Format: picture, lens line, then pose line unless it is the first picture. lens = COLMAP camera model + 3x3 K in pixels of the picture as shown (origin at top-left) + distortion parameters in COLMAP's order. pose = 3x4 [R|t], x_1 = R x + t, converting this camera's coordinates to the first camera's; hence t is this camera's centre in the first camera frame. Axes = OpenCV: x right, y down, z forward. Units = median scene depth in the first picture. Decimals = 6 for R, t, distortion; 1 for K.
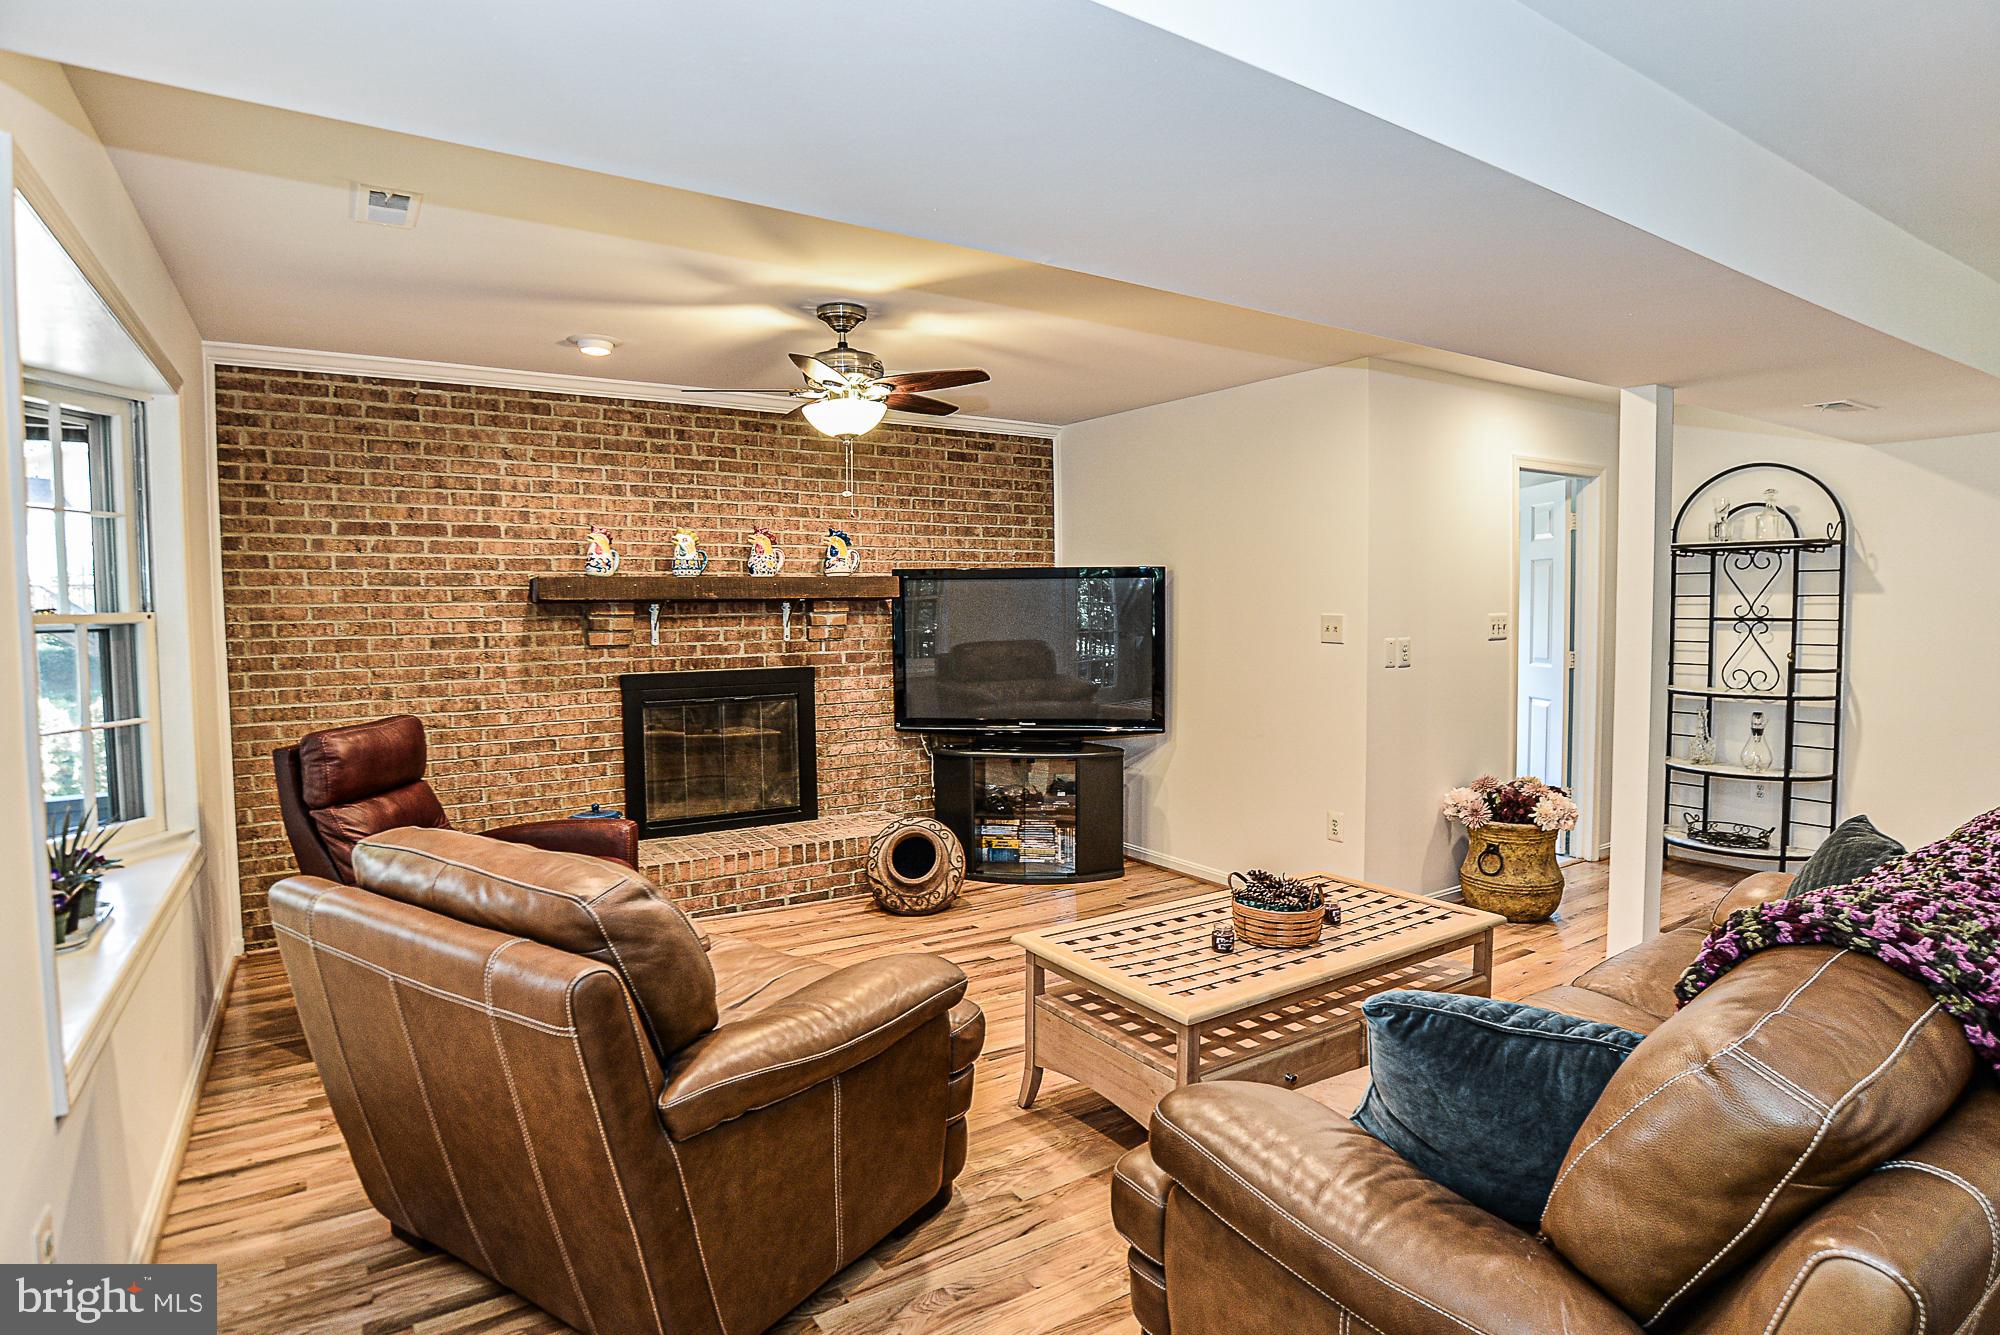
lens RADIAL K [[1055.3, 0, 1027.5], [0, 1055.3, 660.0], [0, 0, 1]] dist [-0.078196, 0.035283]
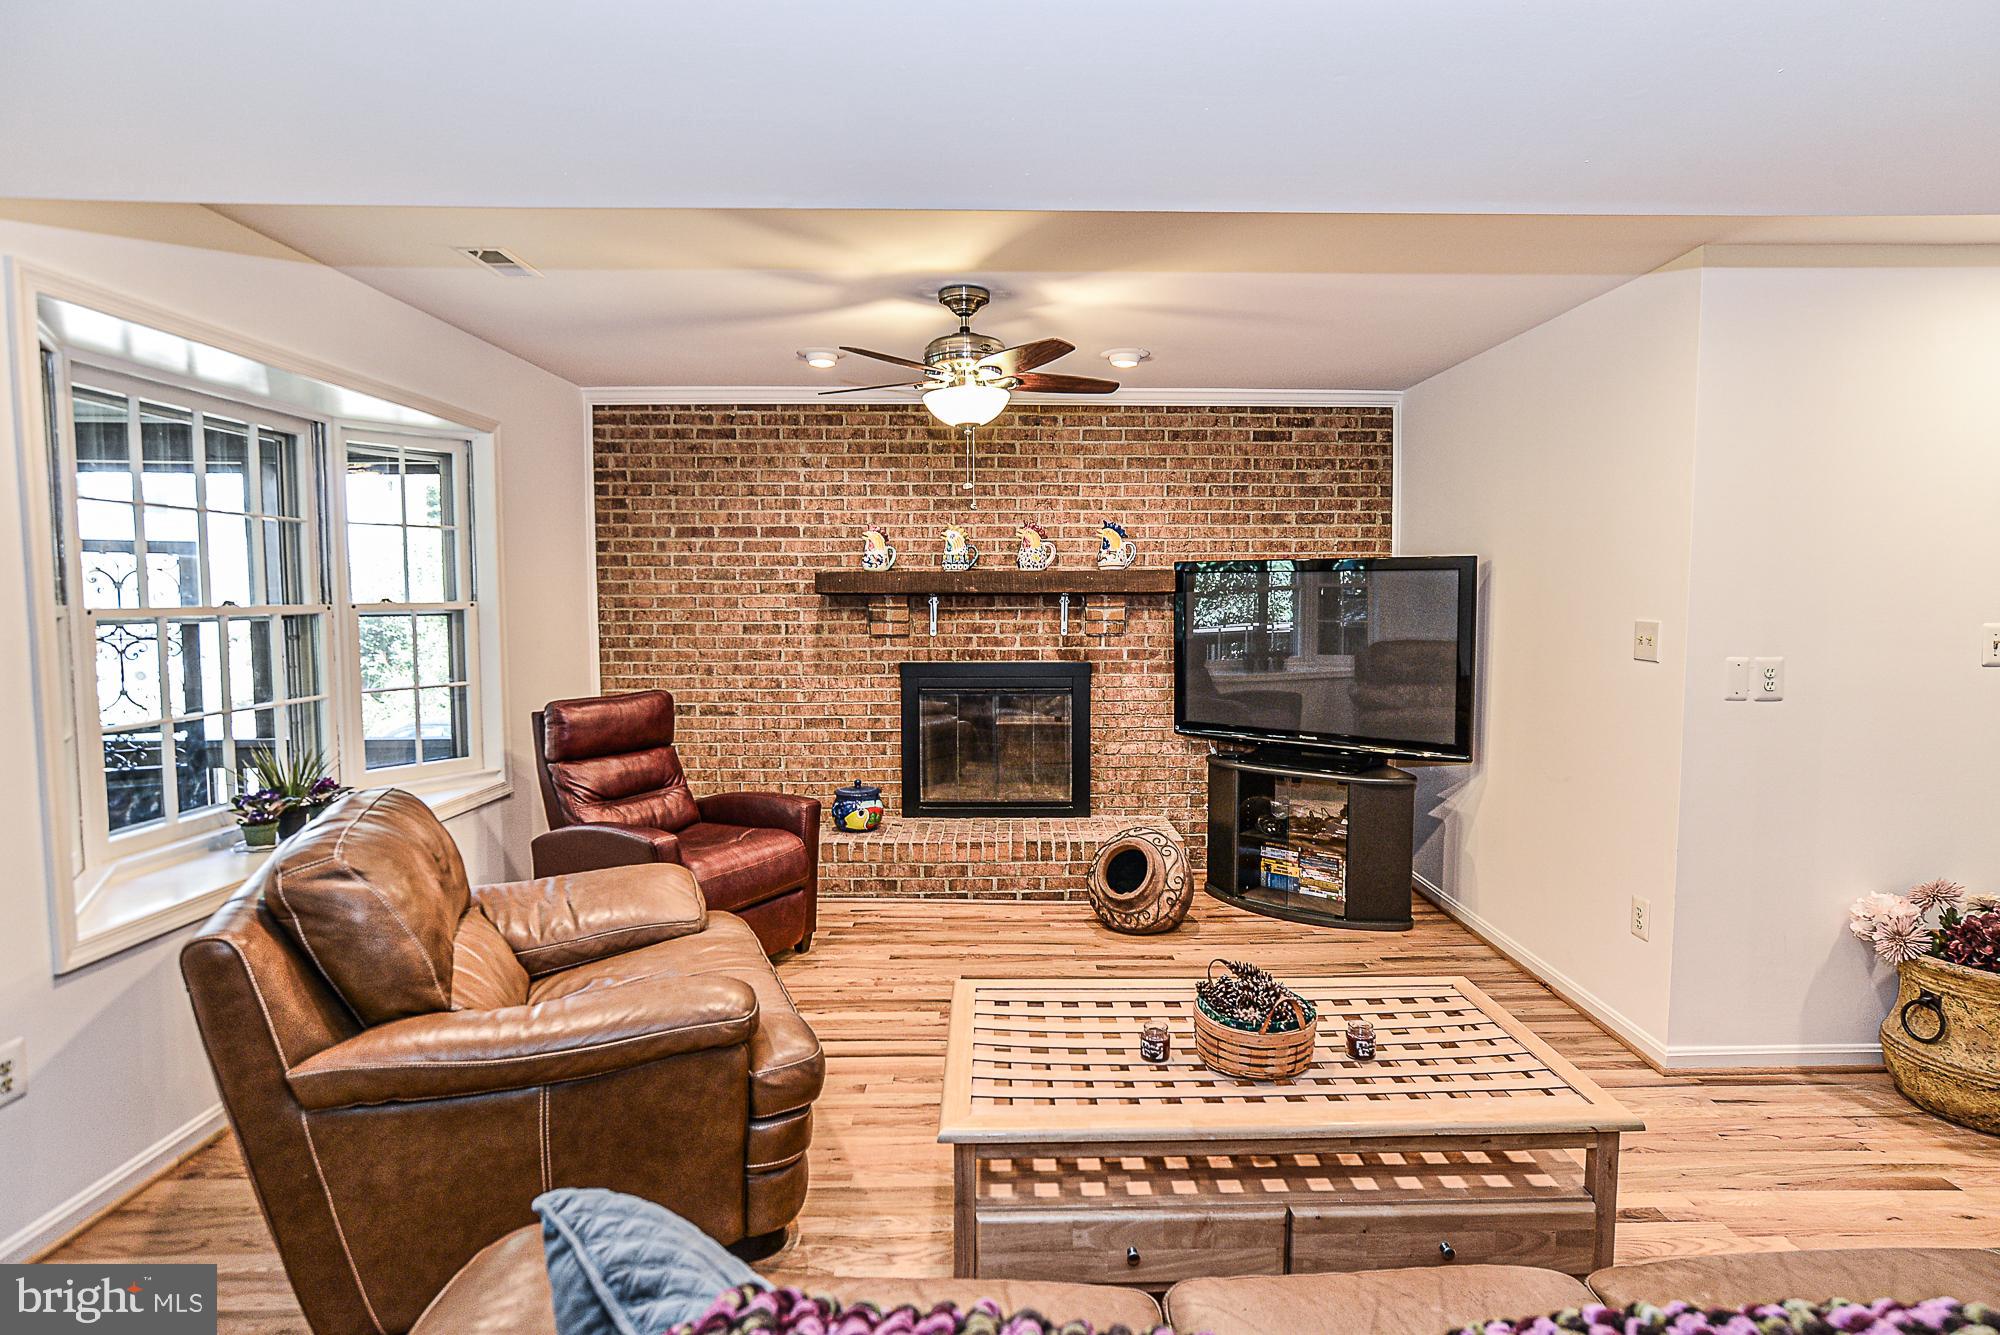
lens RADIAL K [[1019.8, 0, 1025.2], [0, 1019.8, 661.7], [0, 0, 1]] dist [-0.044461, 0.026901]
pose [[0.842039, 0.041968, -0.537782, 0.291332], [-0.034511, 0.999118, 0.023933, -0.016605], [0.538312, -0.001593, 0.842744, 0.188585]]
